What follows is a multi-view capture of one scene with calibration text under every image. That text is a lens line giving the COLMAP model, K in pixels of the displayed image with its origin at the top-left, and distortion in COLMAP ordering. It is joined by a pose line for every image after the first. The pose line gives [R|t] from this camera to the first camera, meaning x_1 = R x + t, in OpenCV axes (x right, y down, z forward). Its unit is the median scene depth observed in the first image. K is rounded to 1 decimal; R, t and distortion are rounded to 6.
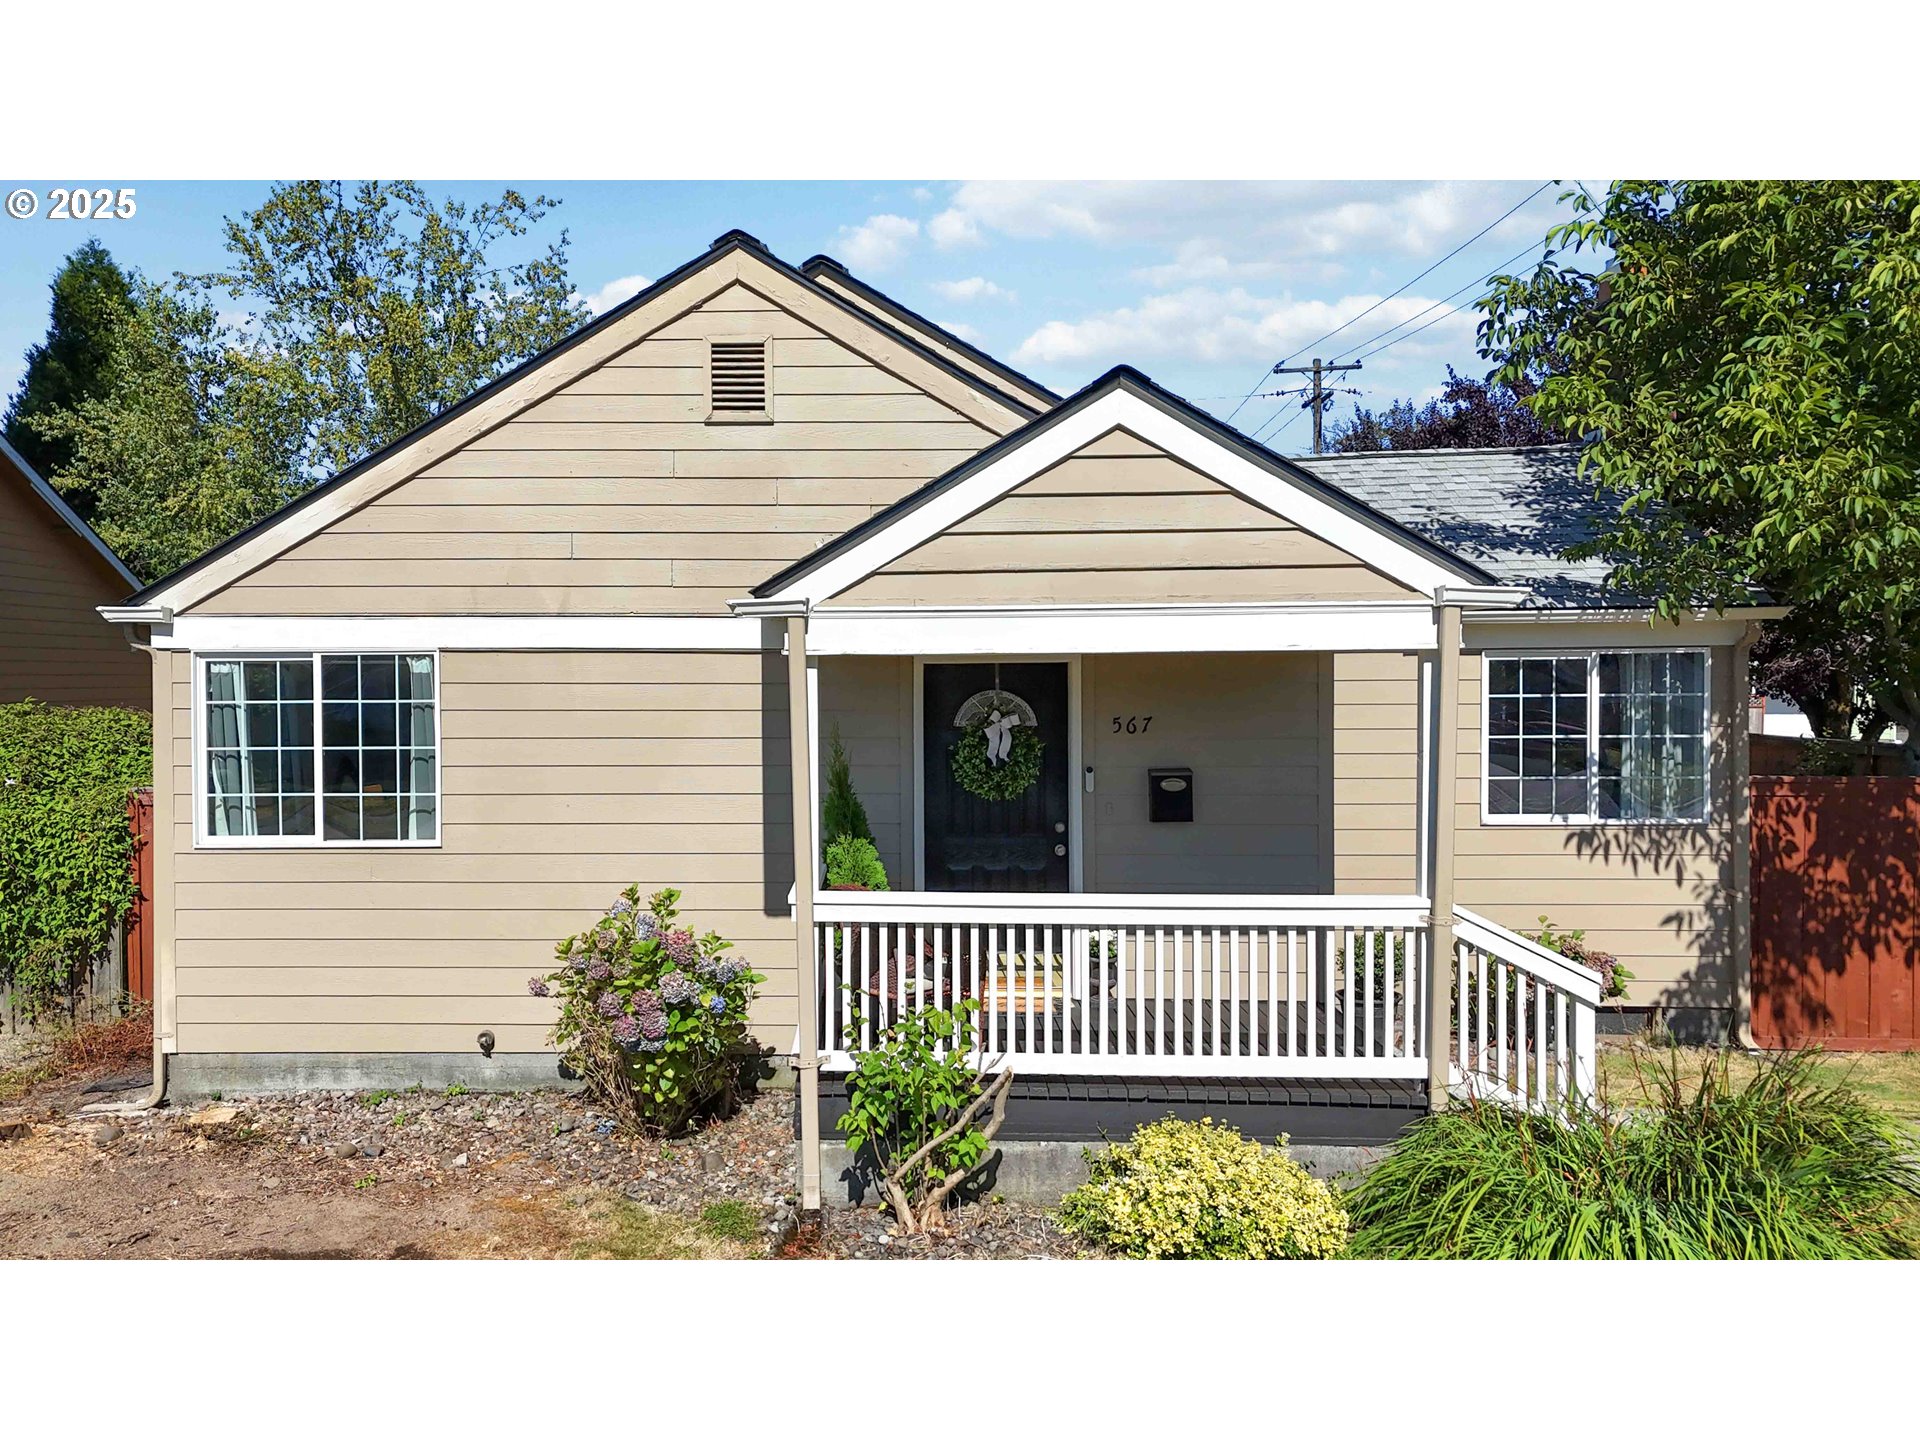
lens RADIAL K [[1496.5, 0, 827.9], [0, 1496.5, 706.5], [0, 0, 1]] dist [0.045946, -0.022623]
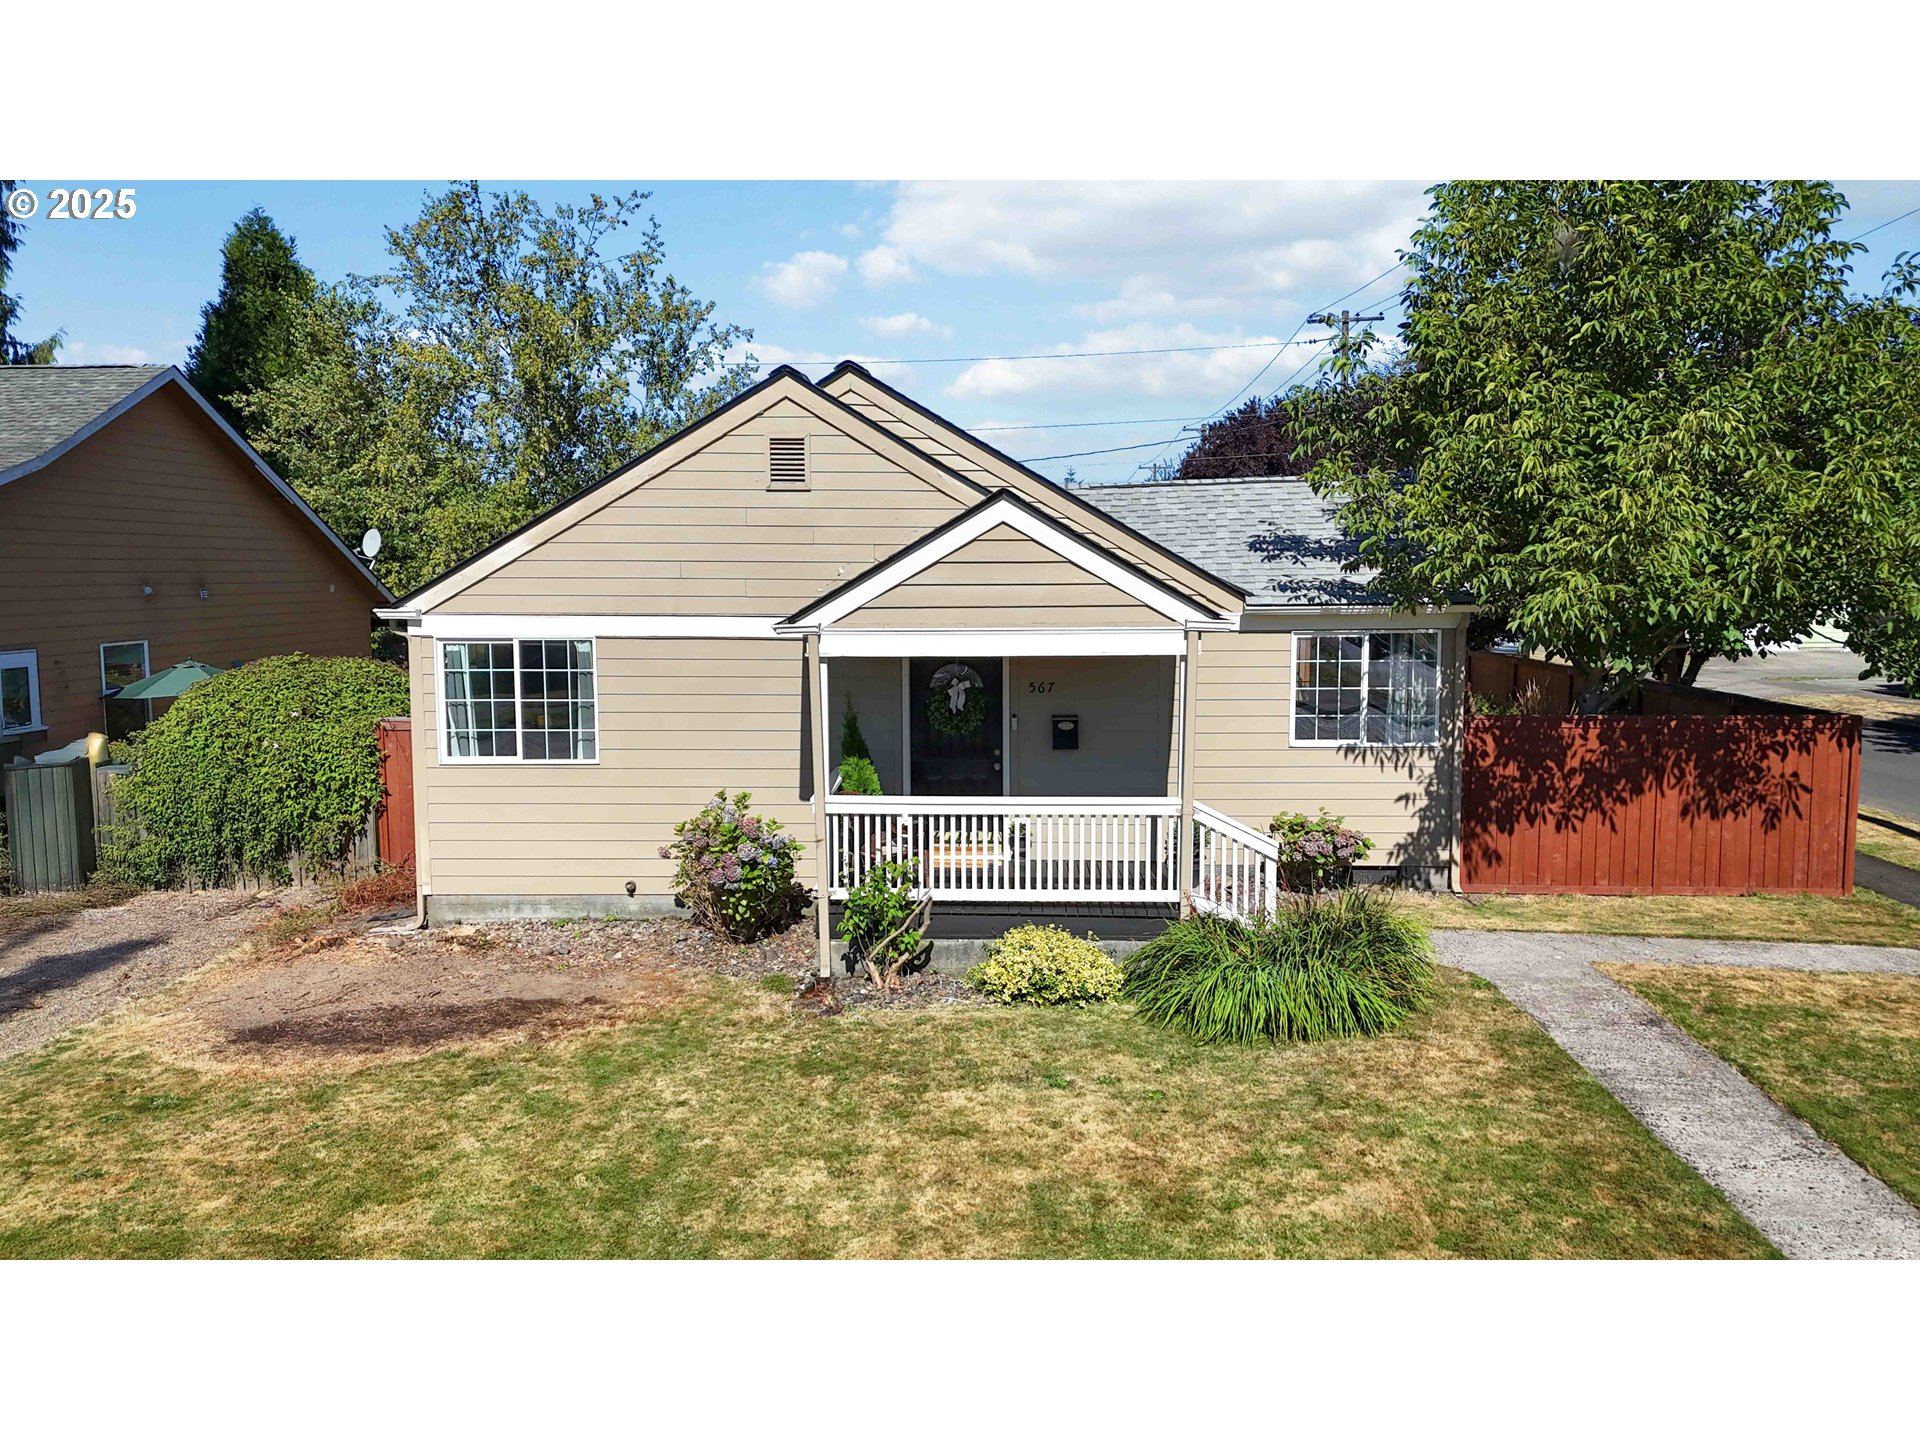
lens RADIAL K [[1496.5, 0, 963.0], [0, 1496.5, 719.9], [0, 0, 1]] dist [0.045946, -0.022623]
pose [[0.999953, 0.000407, 0.009647, 0.105163], [-0.001243, 0.996221, 0.086847, -0.088544], [-0.009575, -0.086855, 0.996175, -0.553689]]
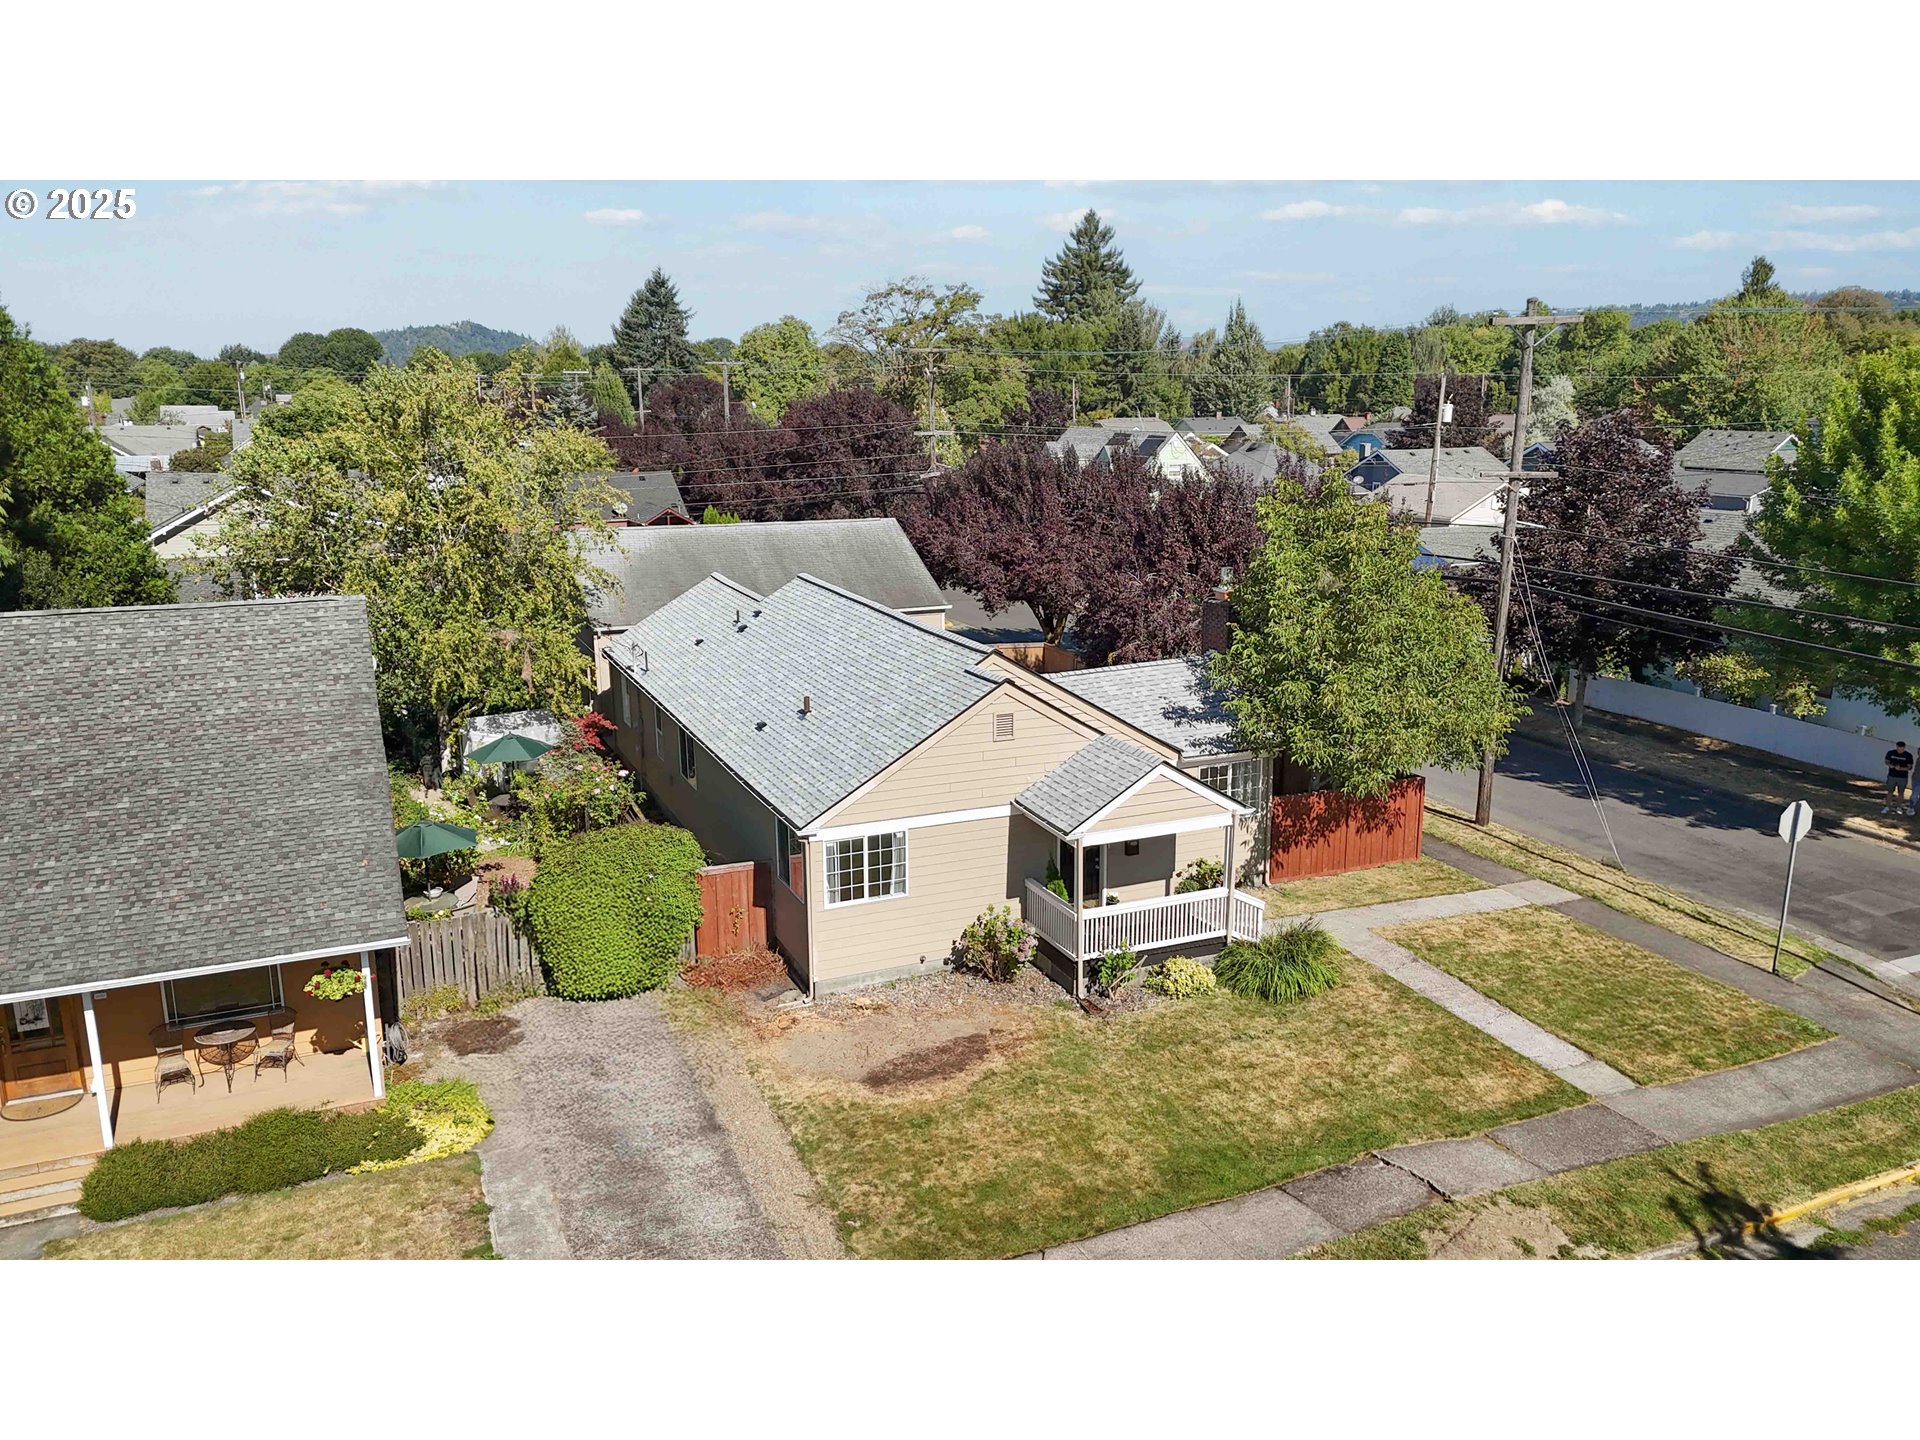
lens RADIAL K [[1496.5, 0, 964.8], [0, 1496.5, 719.2], [0, 0, 1]] dist [0.045946, -0.022623]
pose [[0.890552, -0.099793, 0.443801, -1.393998], [0.000499, 0.975853, 0.218429, -0.854583], [-0.454882, -0.194301, 0.869097, -1.438158]]
